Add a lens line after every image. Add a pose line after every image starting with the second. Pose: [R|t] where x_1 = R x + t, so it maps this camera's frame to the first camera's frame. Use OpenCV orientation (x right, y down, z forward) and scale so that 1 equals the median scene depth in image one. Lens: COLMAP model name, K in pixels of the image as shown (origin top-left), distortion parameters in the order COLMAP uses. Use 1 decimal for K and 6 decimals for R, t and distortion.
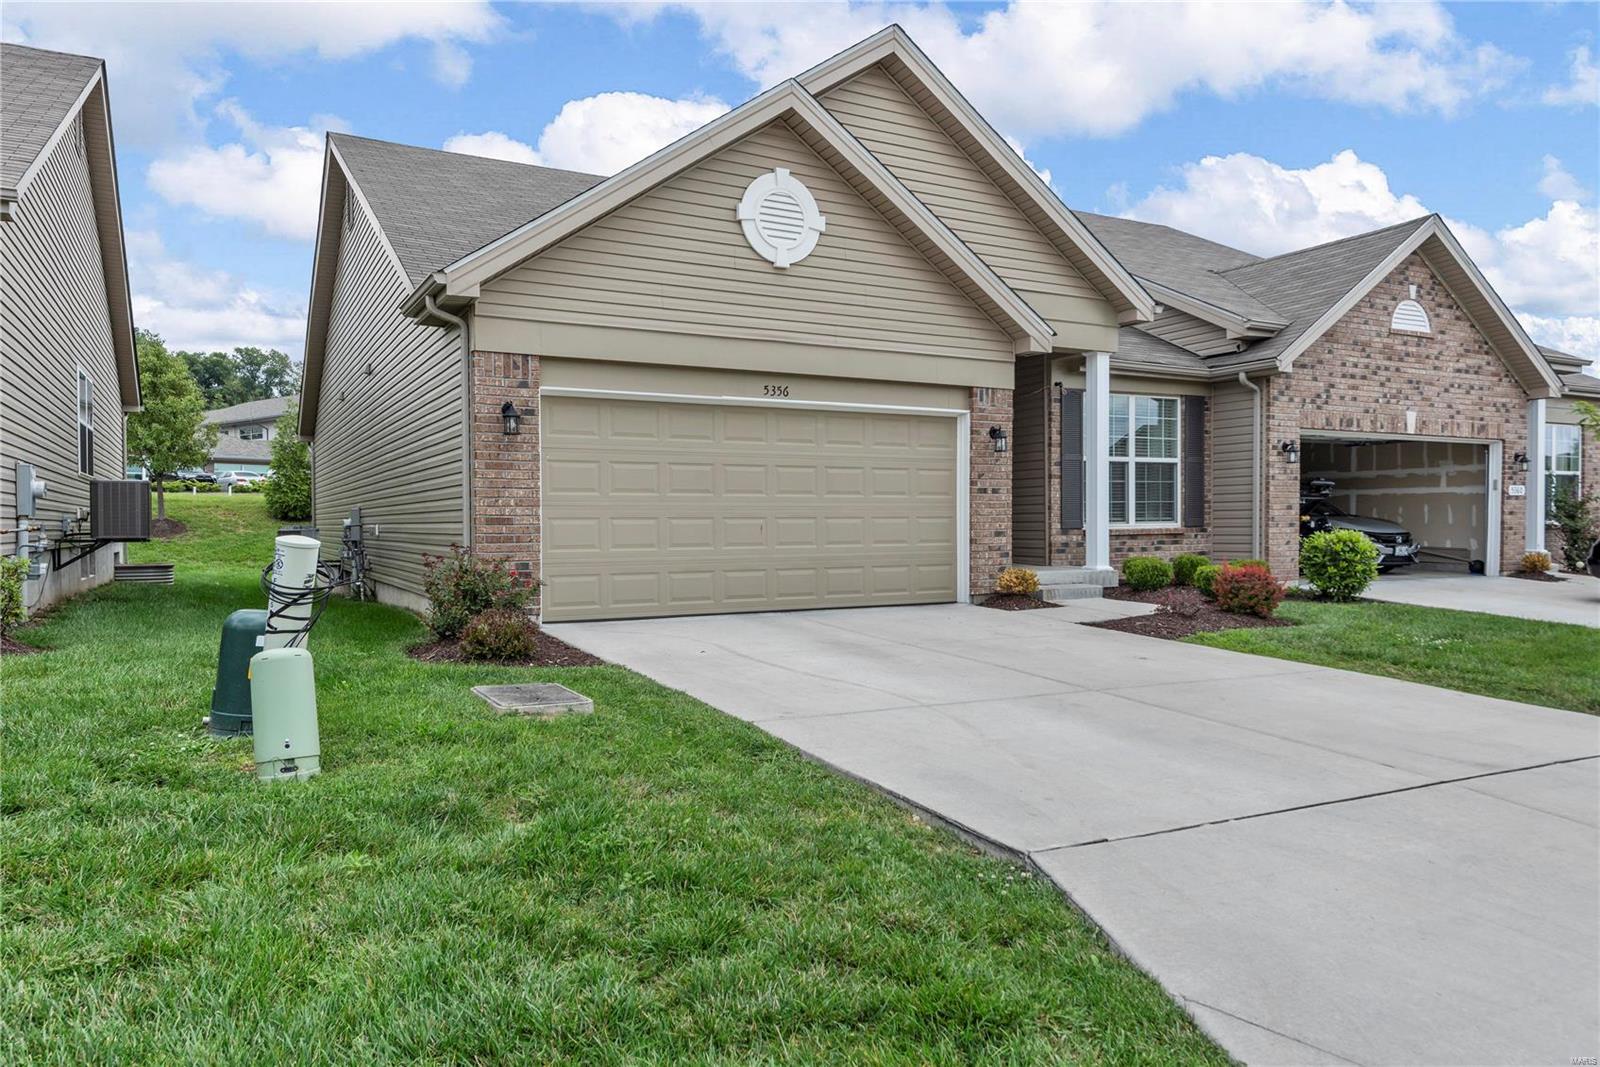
lens RADIAL K [[1064.1, 0, 801.7], [0, 1064.1, 532.4], [0, 0, 1]] dist [0.020687, -0.001570]
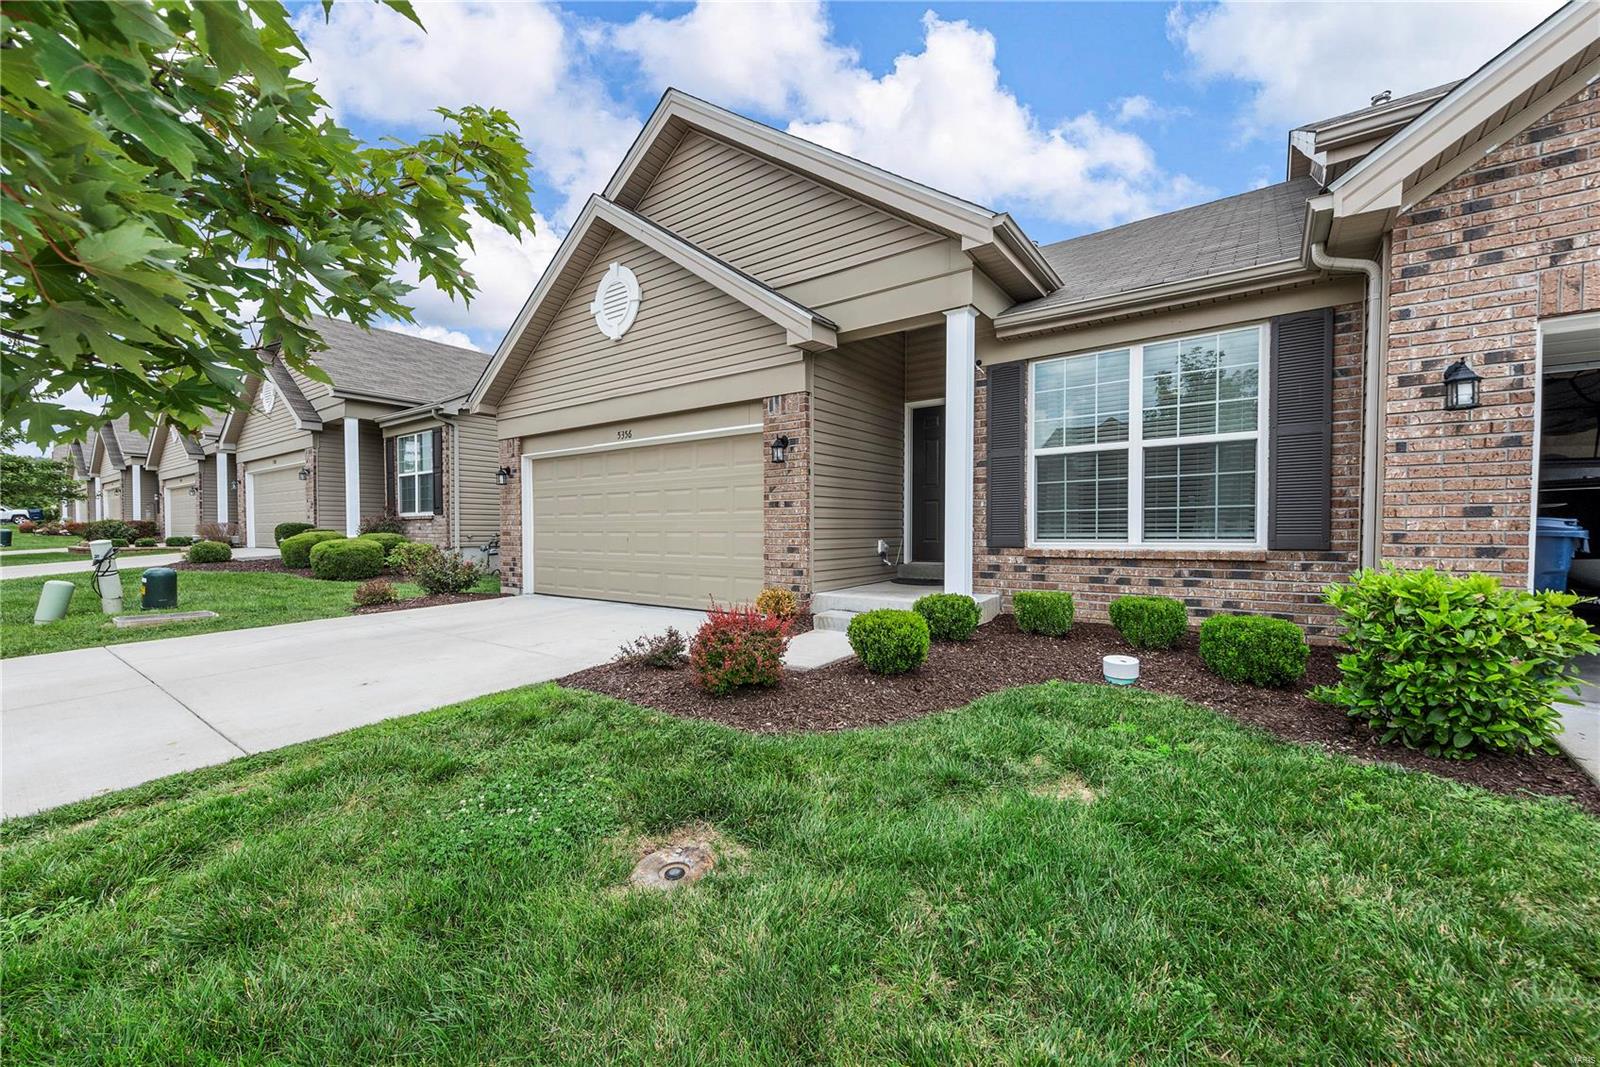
lens RADIAL K [[647.1, 0, 803.7], [0, 647.1, 537.3], [0, 0, 1]] dist [0.018362, -0.003074]
pose [[0.413663, 0.012281, -0.910347, 0.618395], [-0.011691, 0.999898, 0.008177, -0.012647], [0.910355, 0.007261, 0.413764, 0.680497]]
